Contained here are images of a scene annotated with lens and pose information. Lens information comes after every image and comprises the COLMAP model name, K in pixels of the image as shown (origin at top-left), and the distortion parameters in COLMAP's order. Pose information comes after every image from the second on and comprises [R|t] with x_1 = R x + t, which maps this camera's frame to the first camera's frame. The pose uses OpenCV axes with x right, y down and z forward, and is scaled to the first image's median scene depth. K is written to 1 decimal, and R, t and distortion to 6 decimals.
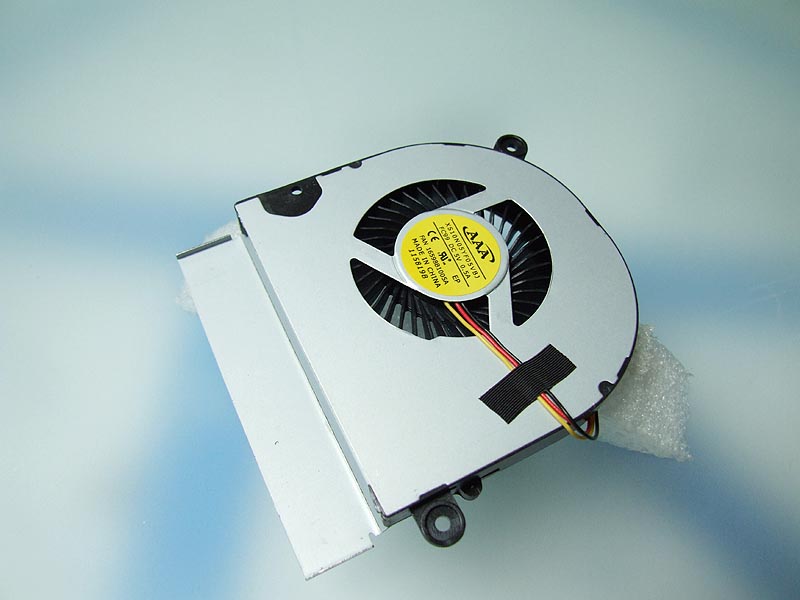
lens RADIAL K [[624.8, 0, 400.0], [0, 624.8, 300.0], [0, 0, 1]] dist [-0.150163, 0.002024]
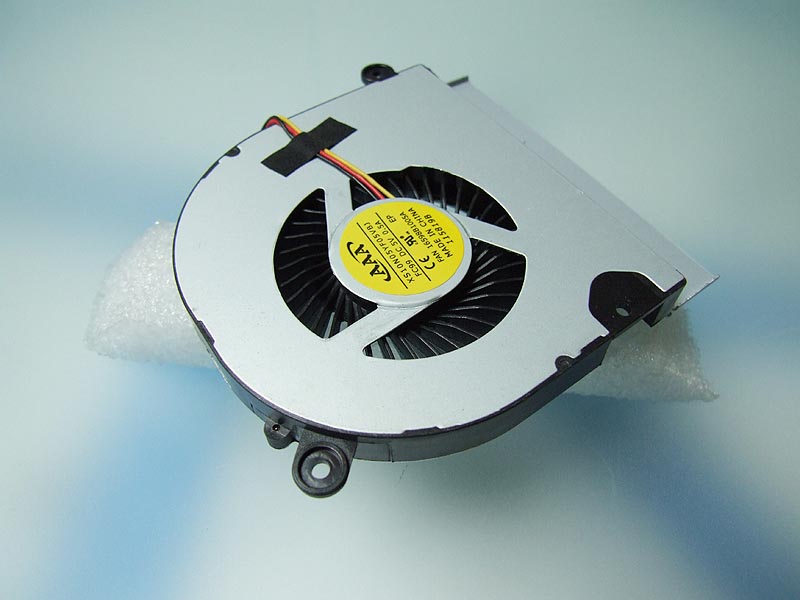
lens RADIAL K [[624.8, 0, 400.0], [0, 624.8, 300.0], [0, 0, 1]] dist [-0.150163, 0.002024]
pose [[-0.986787, 0.095981, -0.130534, 0.196904], [-0.156671, -0.359900, 0.919742, -0.846772], [0.041298, 0.928041, 0.370182, 0.768894]]
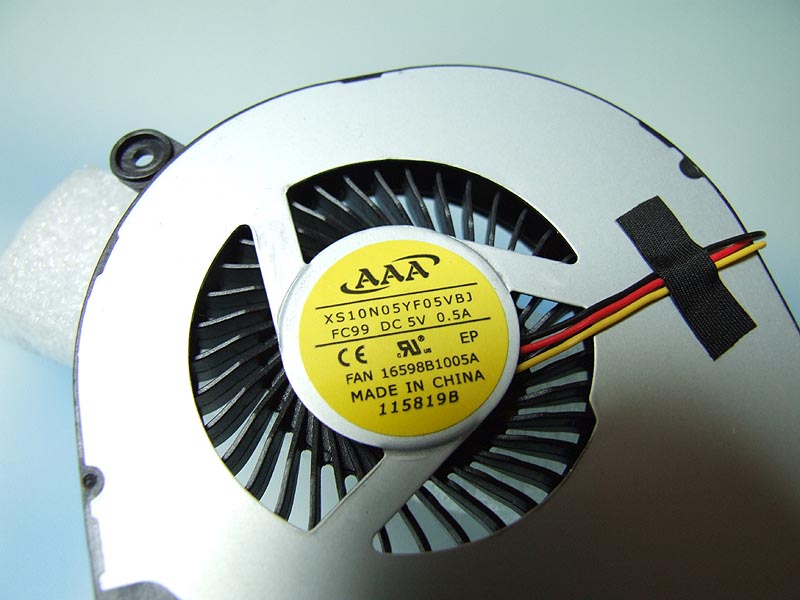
lens RADIAL K [[624.8, 0, 400.0], [0, 624.8, 300.0], [0, 0, 1]] dist [-0.150163, 0.002024]
pose [[0.199732, -0.903438, 0.379350, -0.078306], [0.816943, 0.367305, 0.444624, -0.299312], [-0.541028, 0.221101, 0.811421, 0.611592]]
